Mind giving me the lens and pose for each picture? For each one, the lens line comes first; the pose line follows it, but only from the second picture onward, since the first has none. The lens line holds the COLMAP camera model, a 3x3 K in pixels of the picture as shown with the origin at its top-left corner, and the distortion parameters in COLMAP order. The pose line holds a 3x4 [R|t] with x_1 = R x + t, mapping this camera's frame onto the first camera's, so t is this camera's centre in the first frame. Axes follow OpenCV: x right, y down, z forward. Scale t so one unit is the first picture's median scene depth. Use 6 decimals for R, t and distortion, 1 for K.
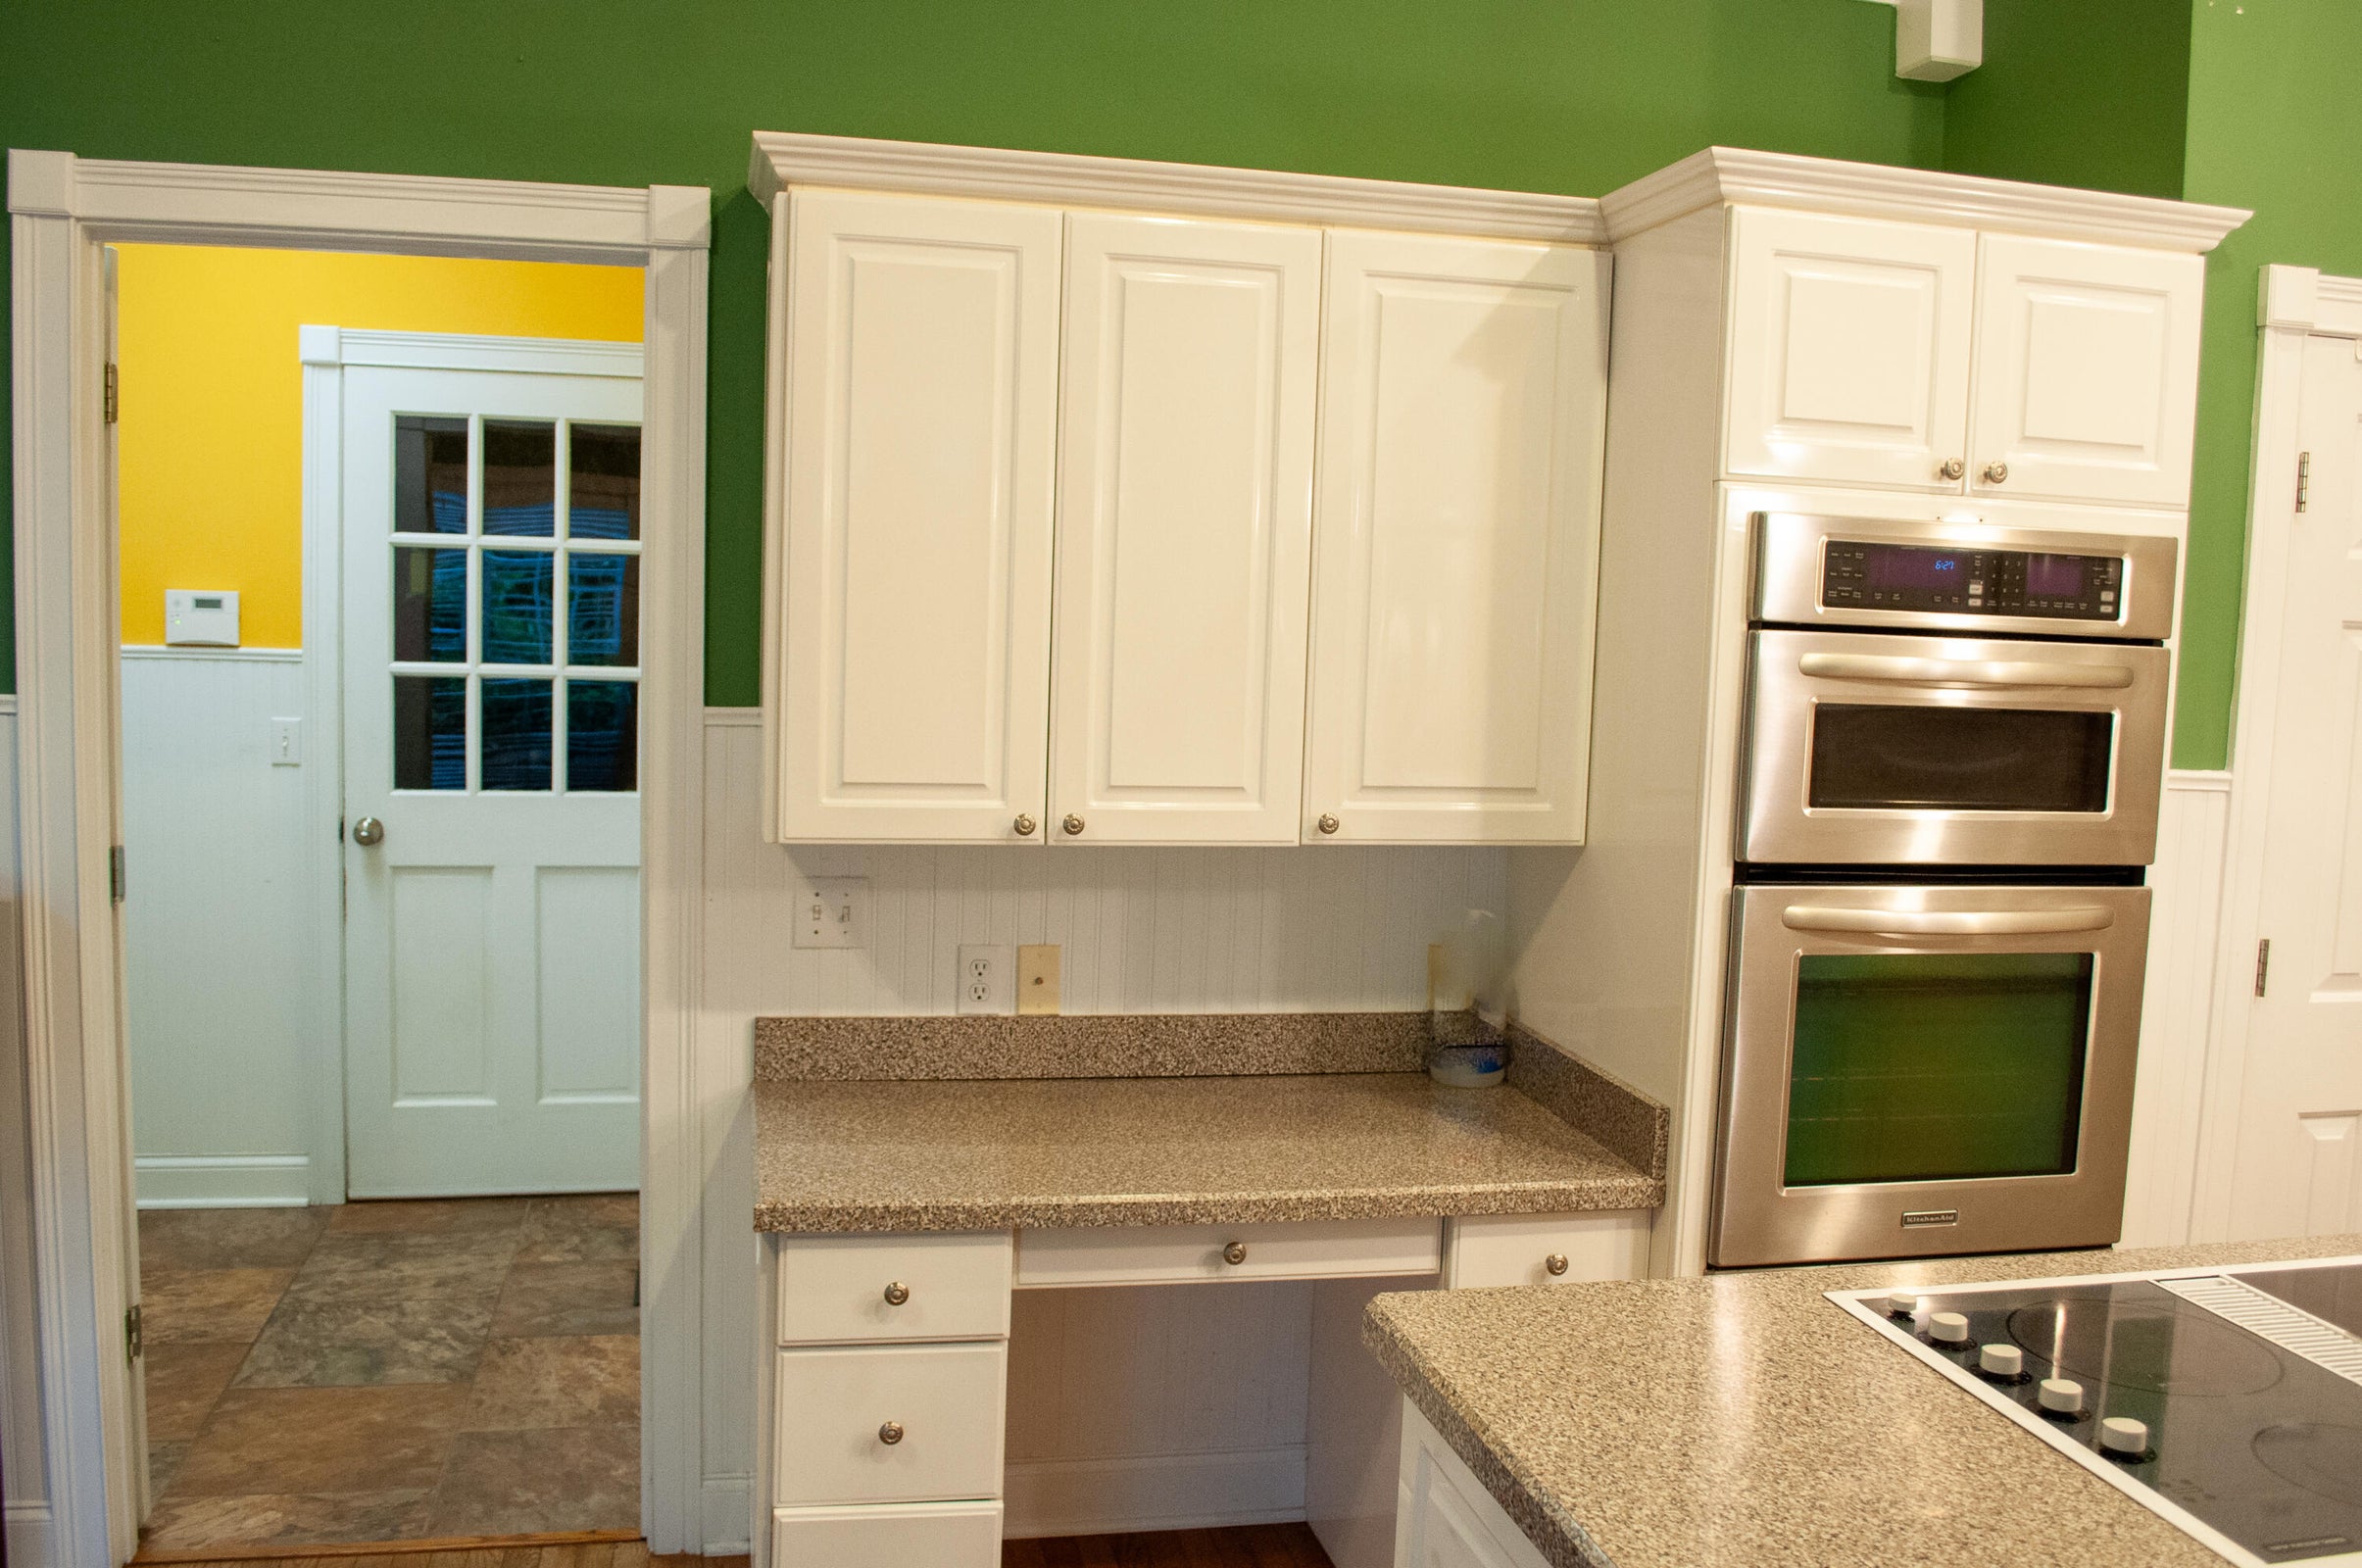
lens RADIAL K [[1956.3, 0, 1184.0], [0, 1956.3, 779.9], [0, 0, 1]] dist [-0.072753, 0.002164]
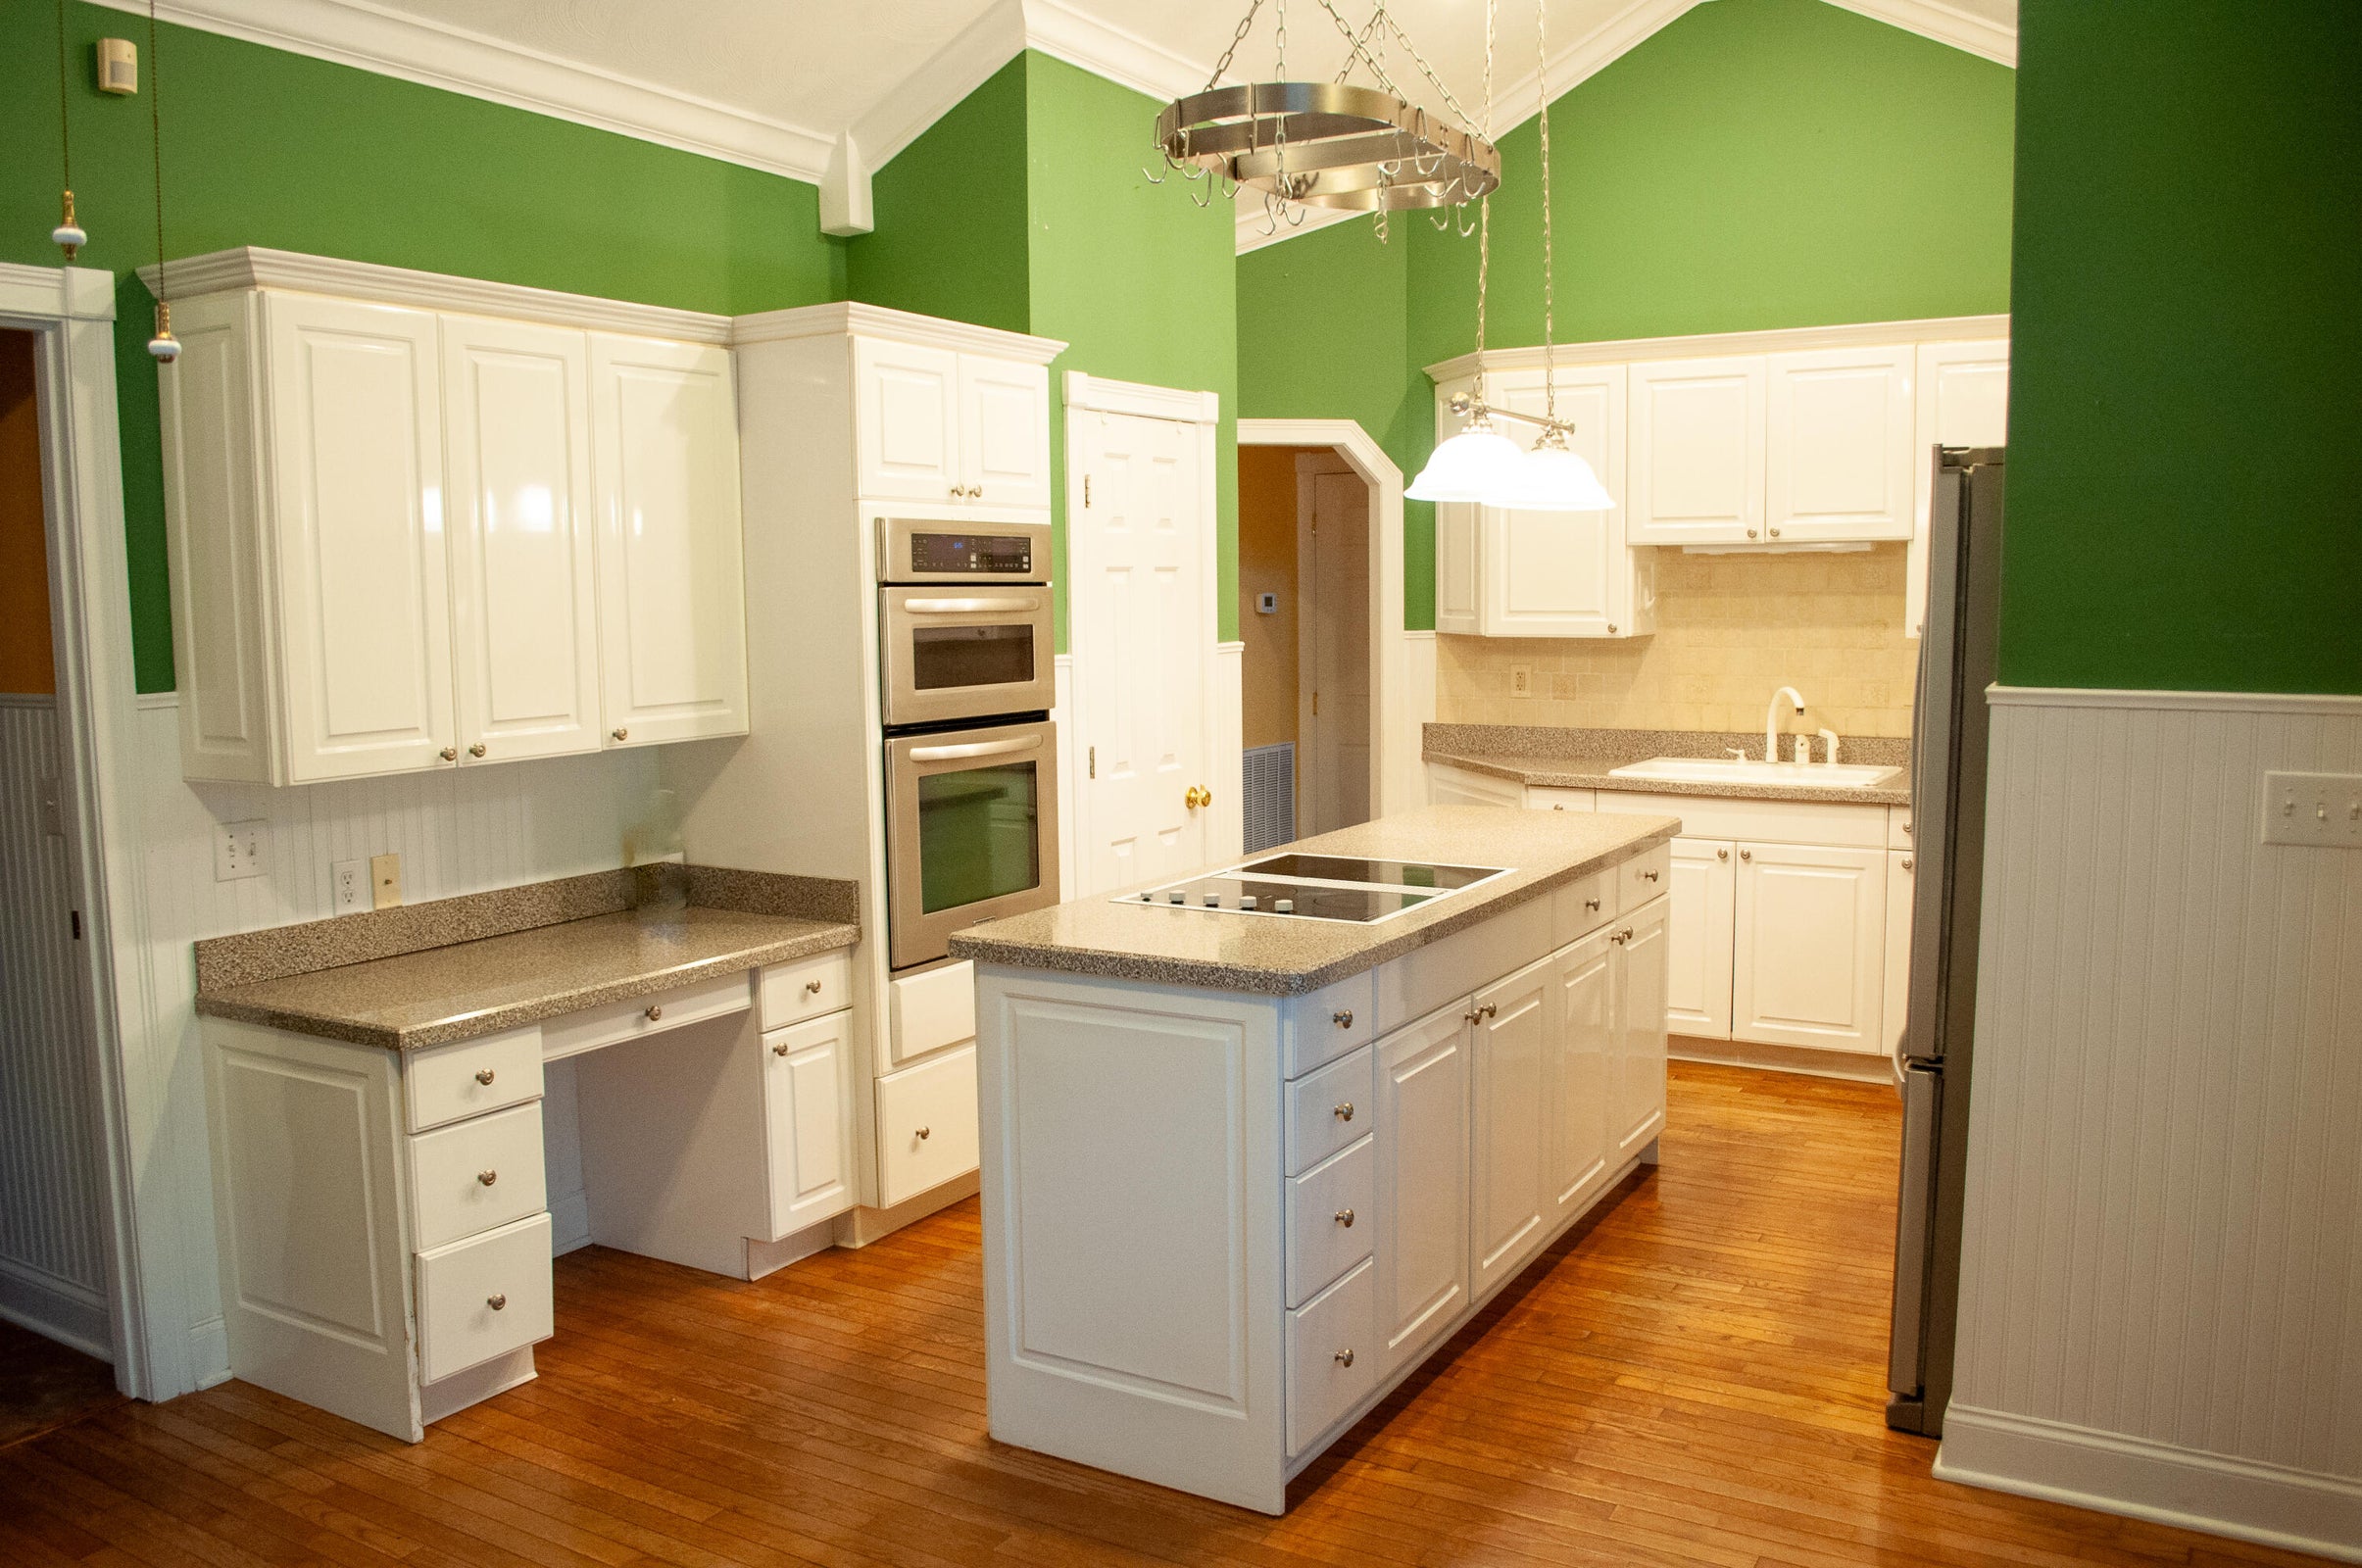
lens RADIAL K [[1844.1, 0, 1191.3], [0, 1844.1, 784.1], [0, 0, 1]] dist [-0.069170, 0.000196]
pose [[0.684617, -0.120740, 0.718833, -0.648564], [0.103642, 0.992290, 0.067962, 0.010758], [-0.721497, 0.027973, 0.691853, -0.277527]]
